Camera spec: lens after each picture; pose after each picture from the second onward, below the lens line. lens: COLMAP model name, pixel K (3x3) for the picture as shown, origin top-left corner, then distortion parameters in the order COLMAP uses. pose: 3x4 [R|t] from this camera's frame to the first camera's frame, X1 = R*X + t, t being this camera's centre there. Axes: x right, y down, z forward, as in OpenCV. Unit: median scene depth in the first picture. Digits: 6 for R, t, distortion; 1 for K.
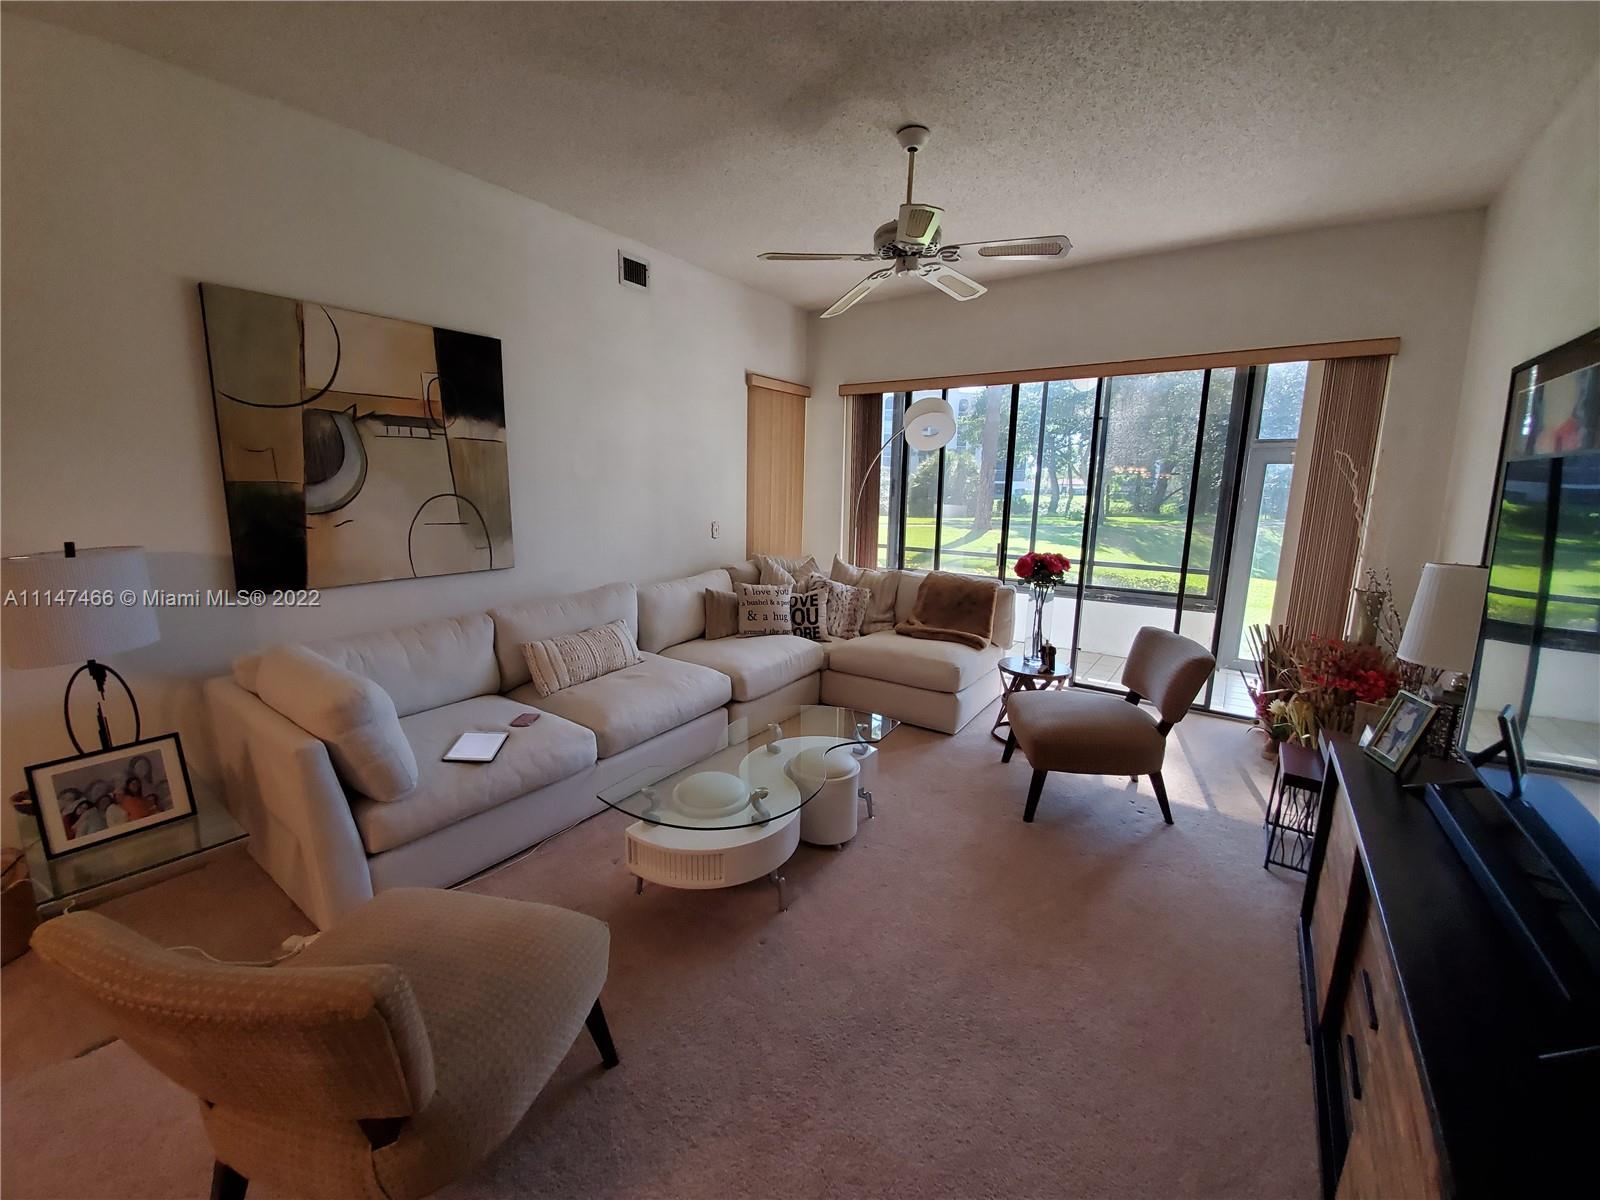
lens RADIAL K [[635.4, 0, 789.3], [0, 635.4, 599.2], [0, 0, 1]] dist [0.006317, -0.013603]
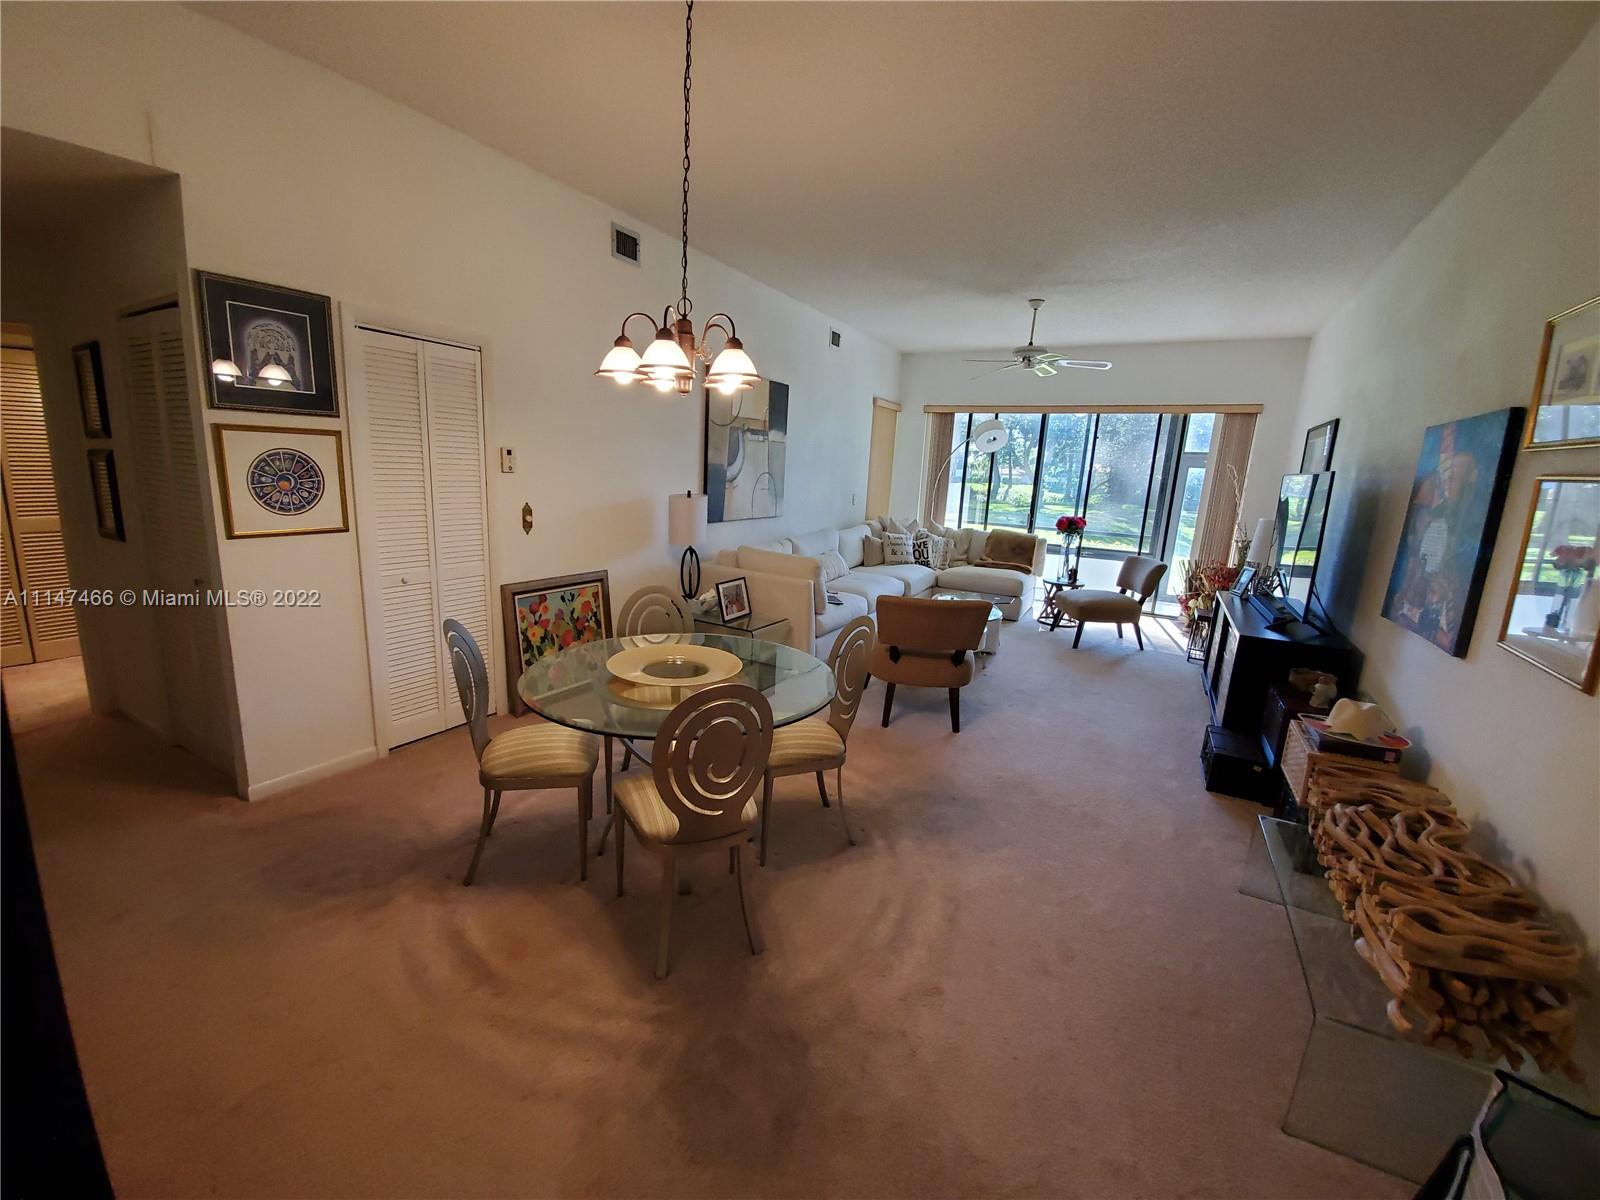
lens RADIAL K [[638.1, 0, 791.9], [0, 638.1, 599.3], [0, 0, 1]] dist [0.009961, -0.015102]
pose [[0.994331, 0.012493, 0.105592, -0.562847], [-0.015389, 0.999526, 0.026660, 0.122817], [-0.105209, -0.028133, 0.994052, -0.695512]]
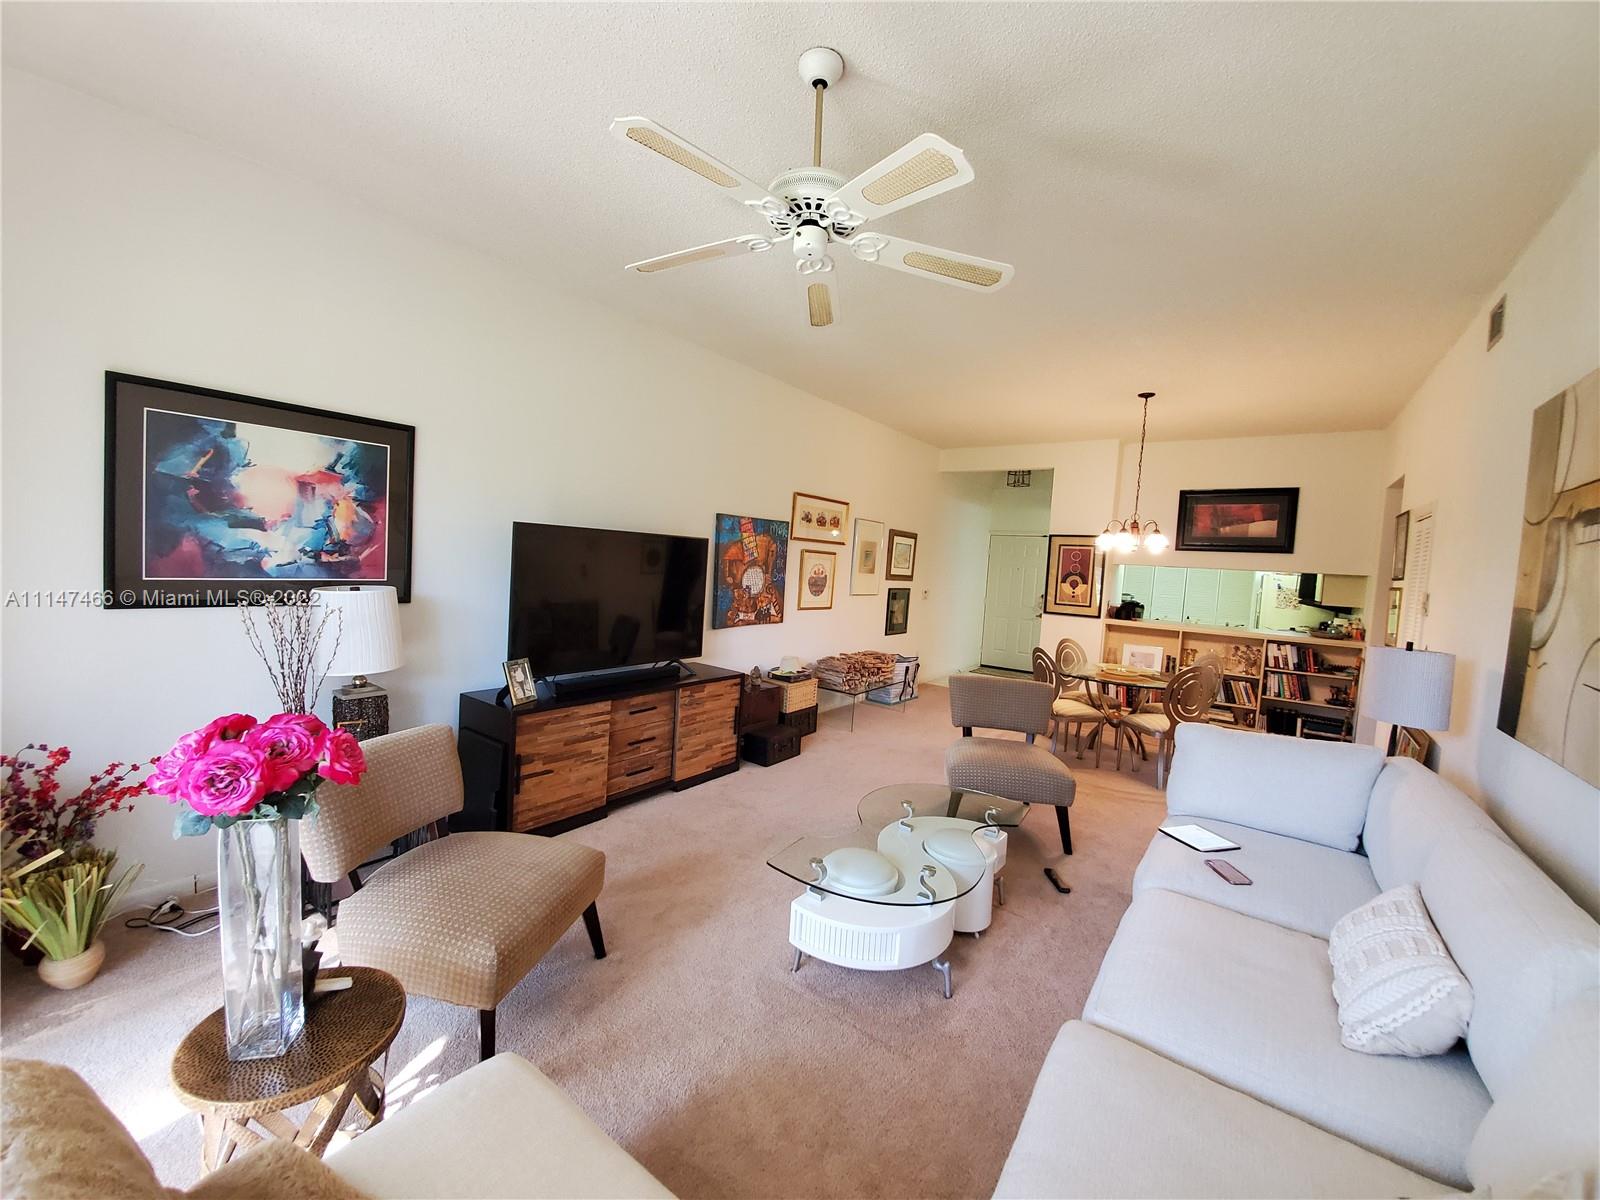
lens RADIAL K [[635.4, 0, 789.3], [0, 635.4, 599.2], [0, 0, 1]] dist [0.006317, -0.013603]
pose [[-0.996973, -0.076879, 0.011584, 0.127928], [-0.071733, 0.967046, 0.244286, -0.240678], [-0.029983, 0.242716, -0.969634, 1.318820]]
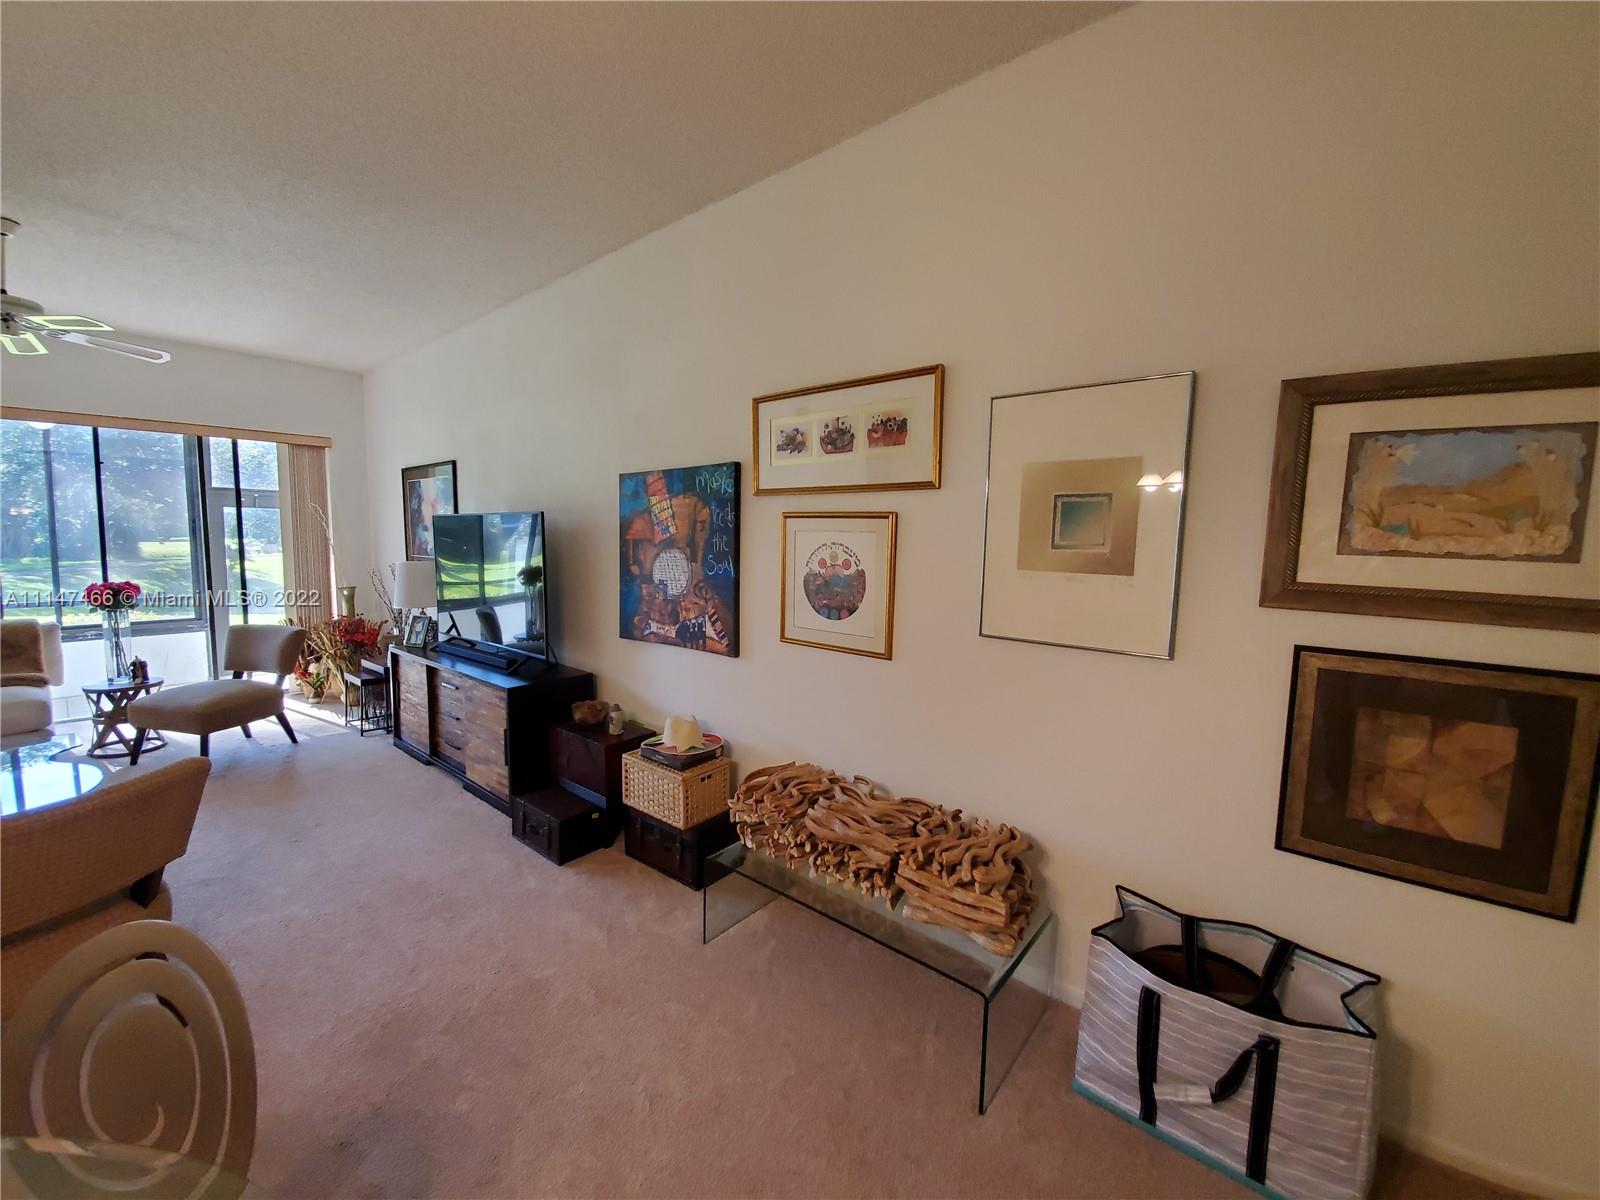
lens RADIAL K [[635.4, 0, 789.3], [0, 635.4, 599.2], [0, 0, 1]] dist [0.006317, -0.013603]
pose [[0.085039, -0.106807, 0.990636, -0.615083], [0.164820, 0.982049, 0.091733, 0.053700], [-0.982651, 0.155476, 0.101116, -0.300340]]
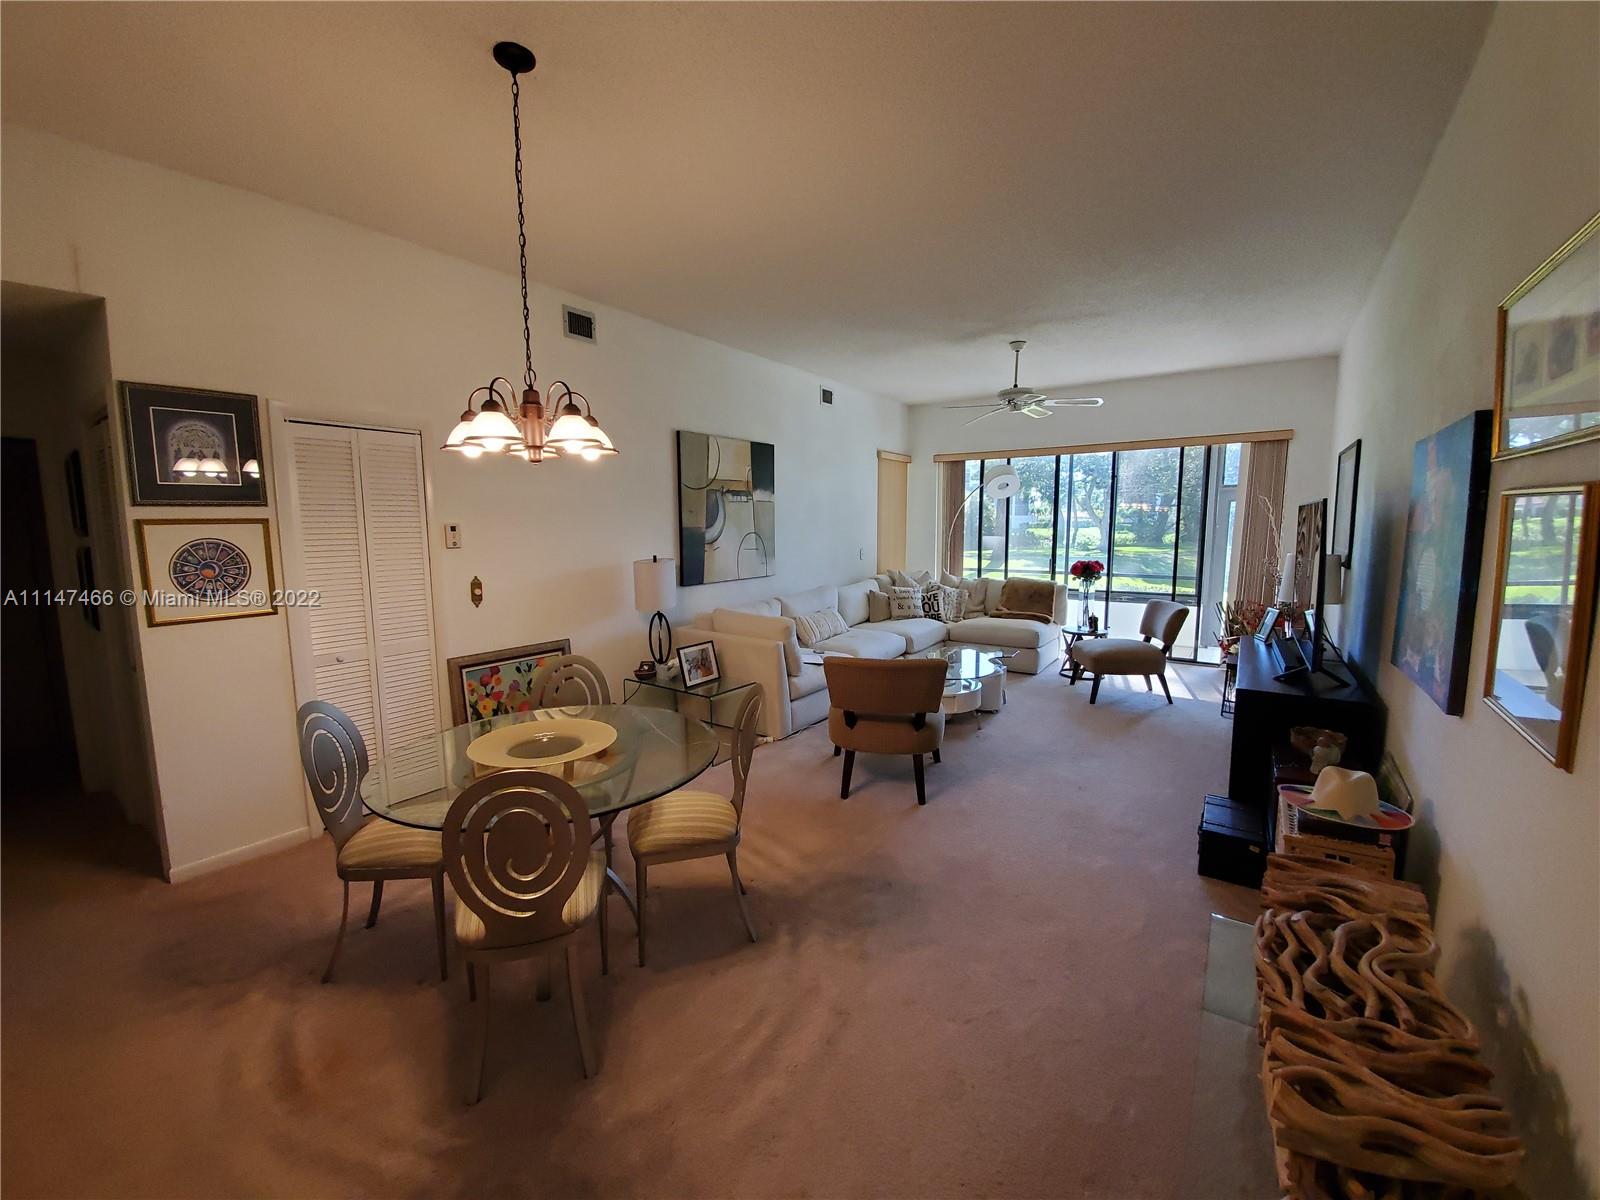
lens RADIAL K [[637.6, 0, 790.8], [0, 637.6, 597.7], [0, 0, 1]] dist [0.008040, -0.014008]
pose [[0.999767, -0.021165, -0.004277, -0.369247], [0.020853, 0.997789, -0.063103, 0.113064], [0.005603, 0.062999, 0.997998, -0.660093]]
